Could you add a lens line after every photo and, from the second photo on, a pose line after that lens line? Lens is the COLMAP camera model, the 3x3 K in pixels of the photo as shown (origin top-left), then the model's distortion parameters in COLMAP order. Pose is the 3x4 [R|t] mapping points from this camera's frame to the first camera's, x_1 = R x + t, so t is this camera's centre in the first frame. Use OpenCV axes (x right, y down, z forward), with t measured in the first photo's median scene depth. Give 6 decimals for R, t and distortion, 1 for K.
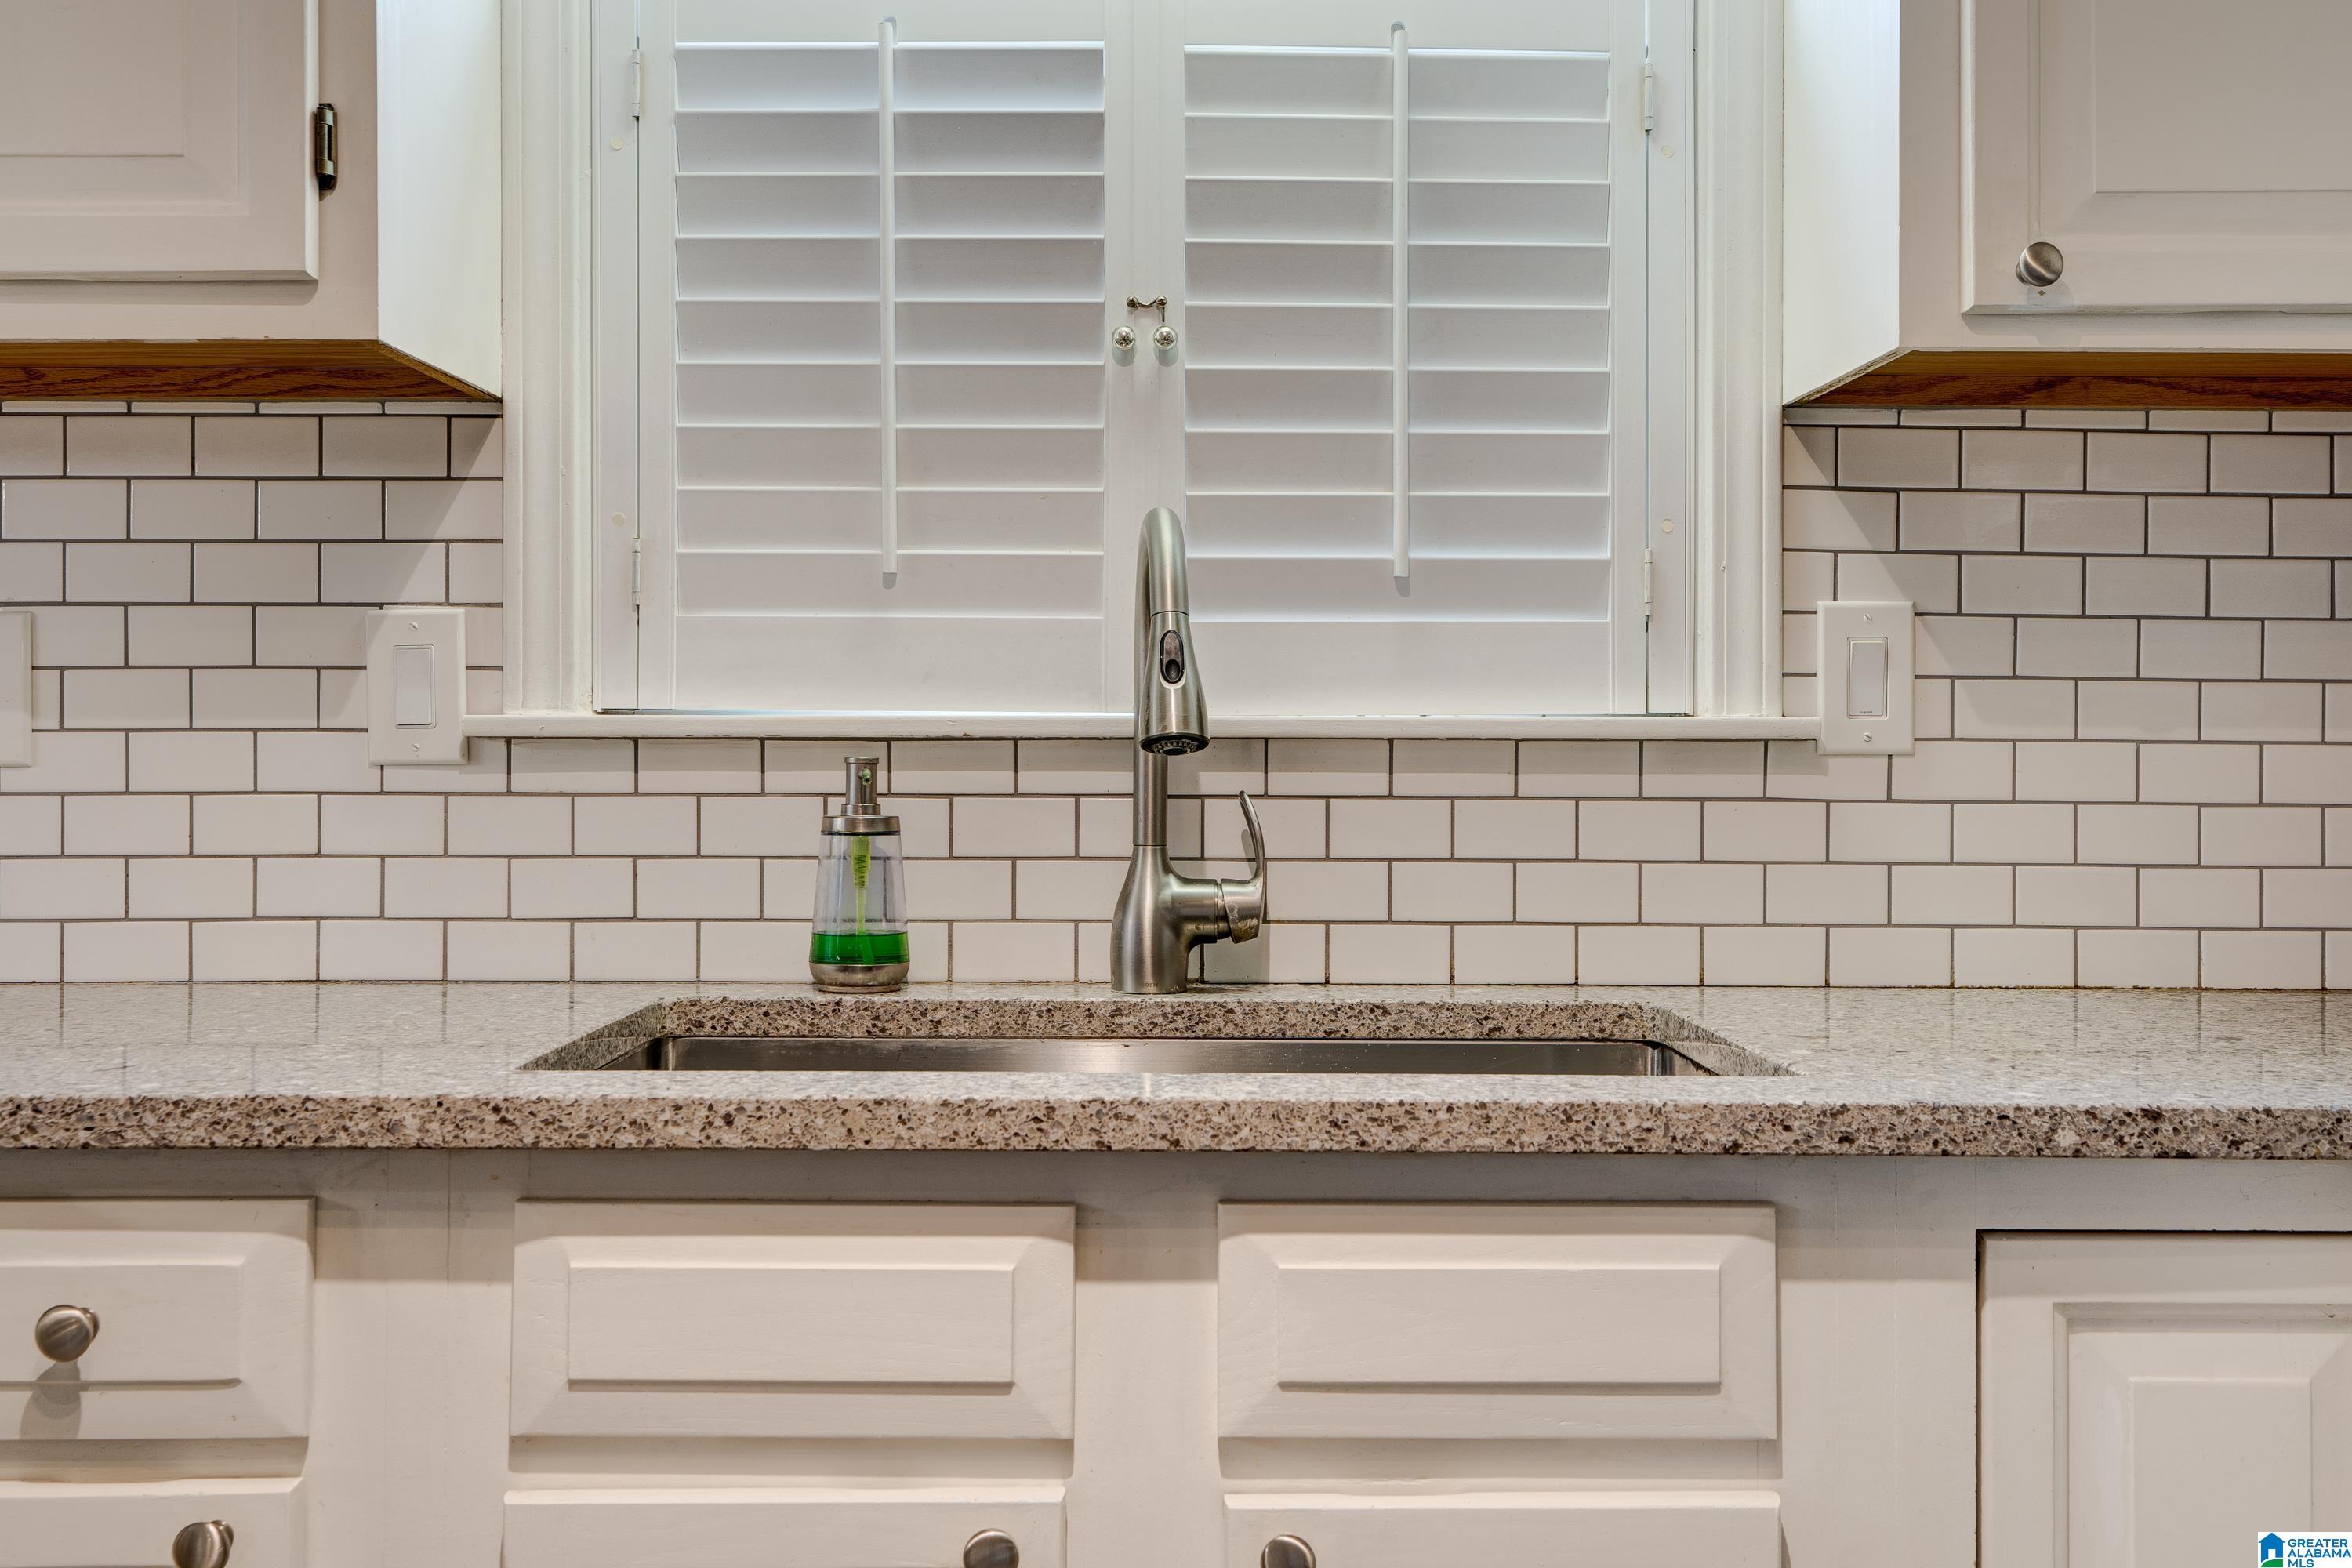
lens RADIAL K [[2315.0, 0, 1202.9], [0, 2315.0, 737.0], [0, 0, 1]] dist [0.013601, 0.000000]
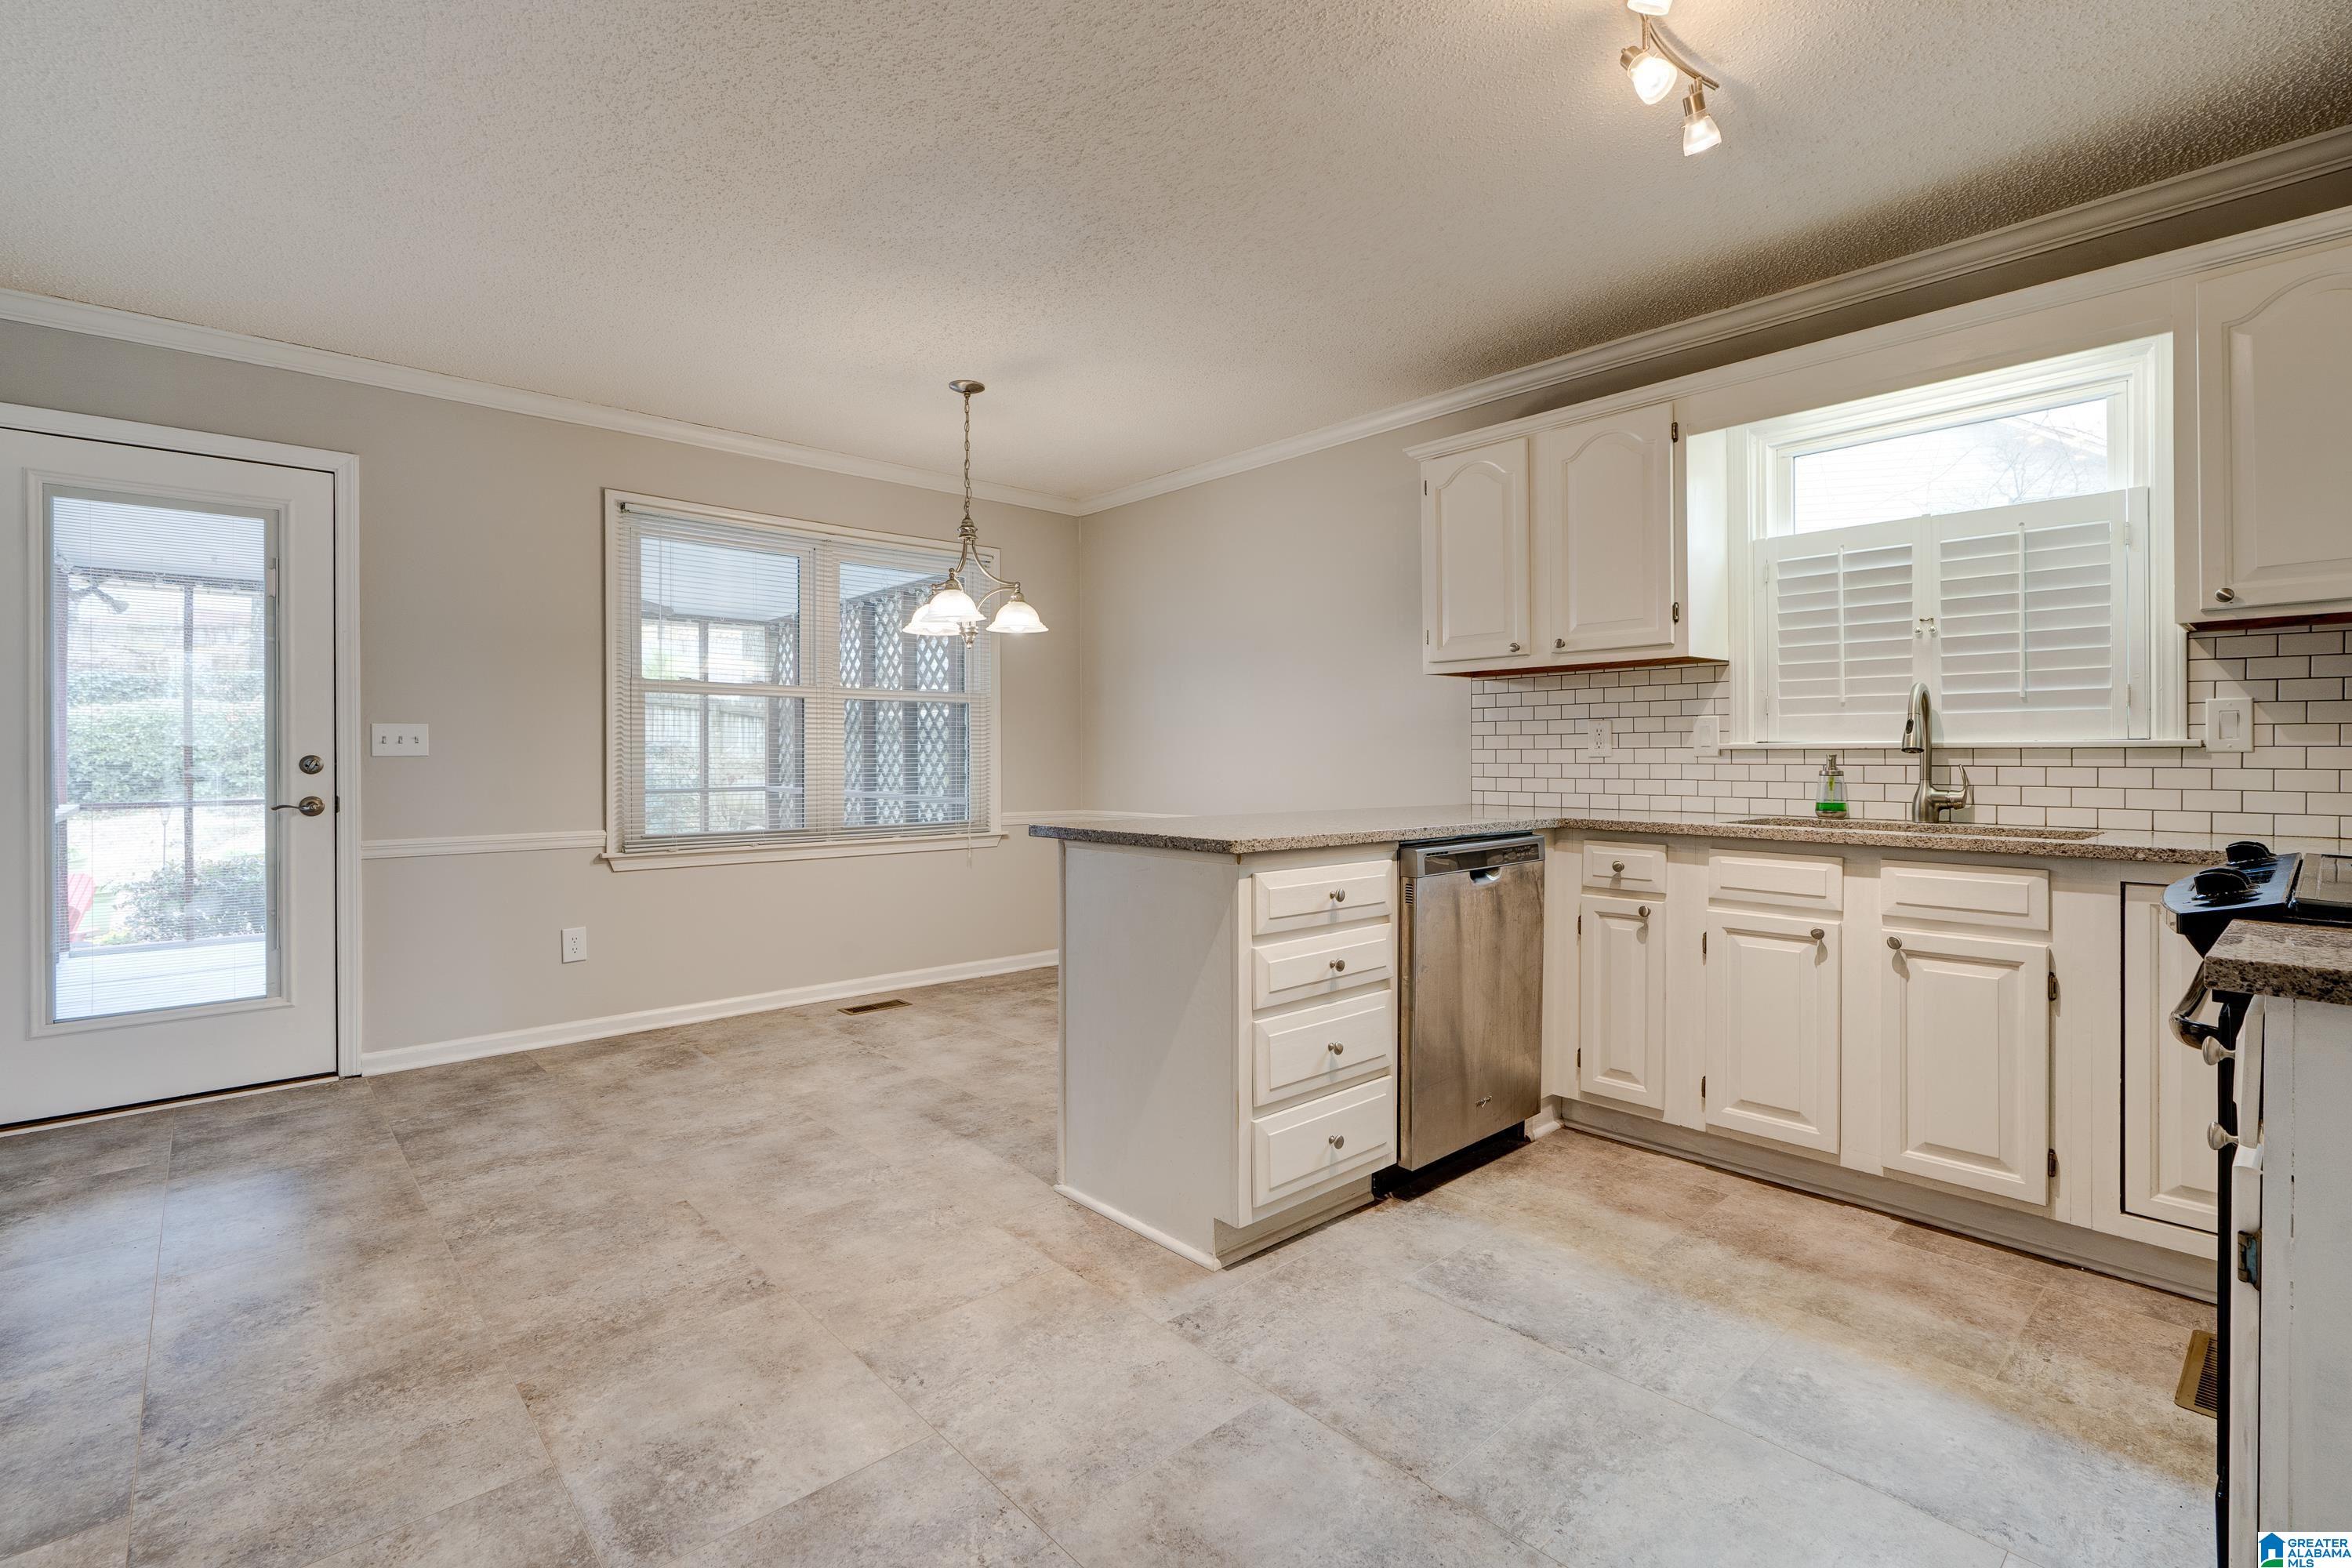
lens RADIAL K [[1082.5, 0, 1179.7], [0, 1082.5, 756.3], [0, 0, 1]] dist [-0.005405, 0.001861]
pose [[0.659567, -0.002082, -0.751643, 0.438445], [0.007215, 0.999968, 0.003562, -0.001328], [0.751611, -0.007773, 0.659560, -0.853752]]
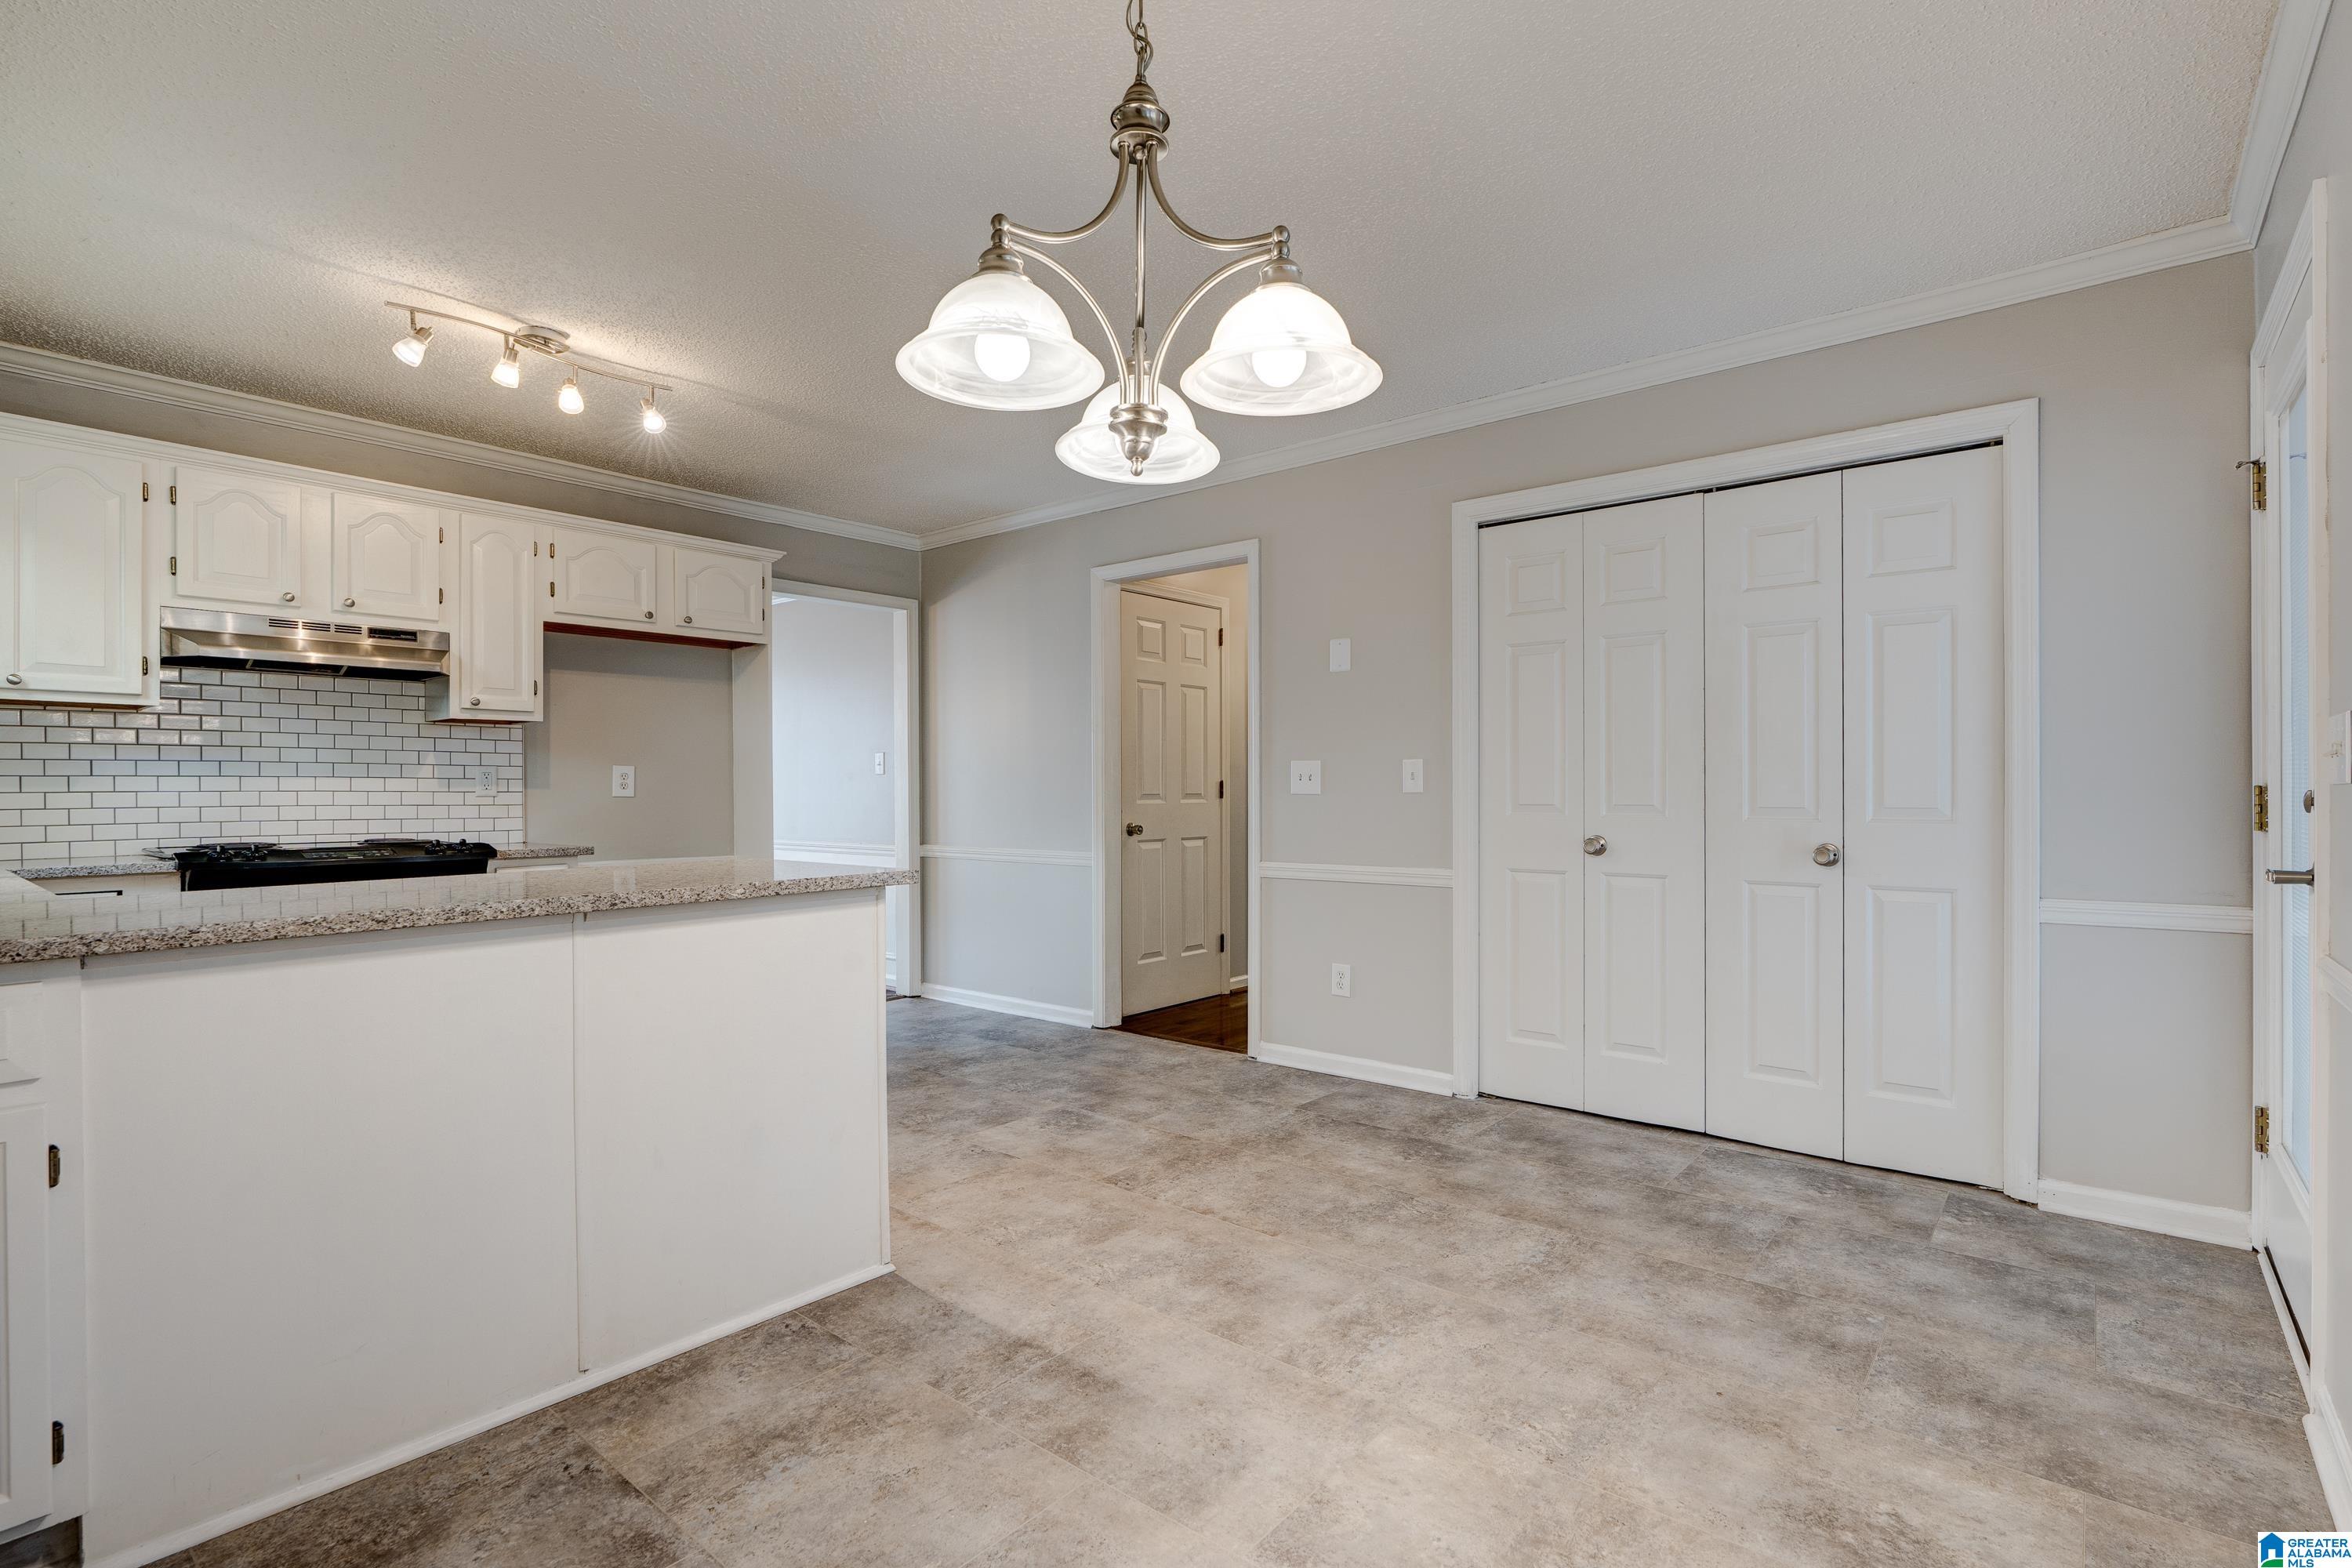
lens RADIAL K [[1082.5, 0, 1198.5], [0, 1082.5, 786.3], [0, 0, 1]] dist [-0.005405, 0.001861]
pose [[-0.769288, 0.002518, 0.638897, -1.912271], [-0.000734, 0.999988, -0.004824, -0.001675], [-0.638902, -0.004180, -0.769277, 0.762604]]
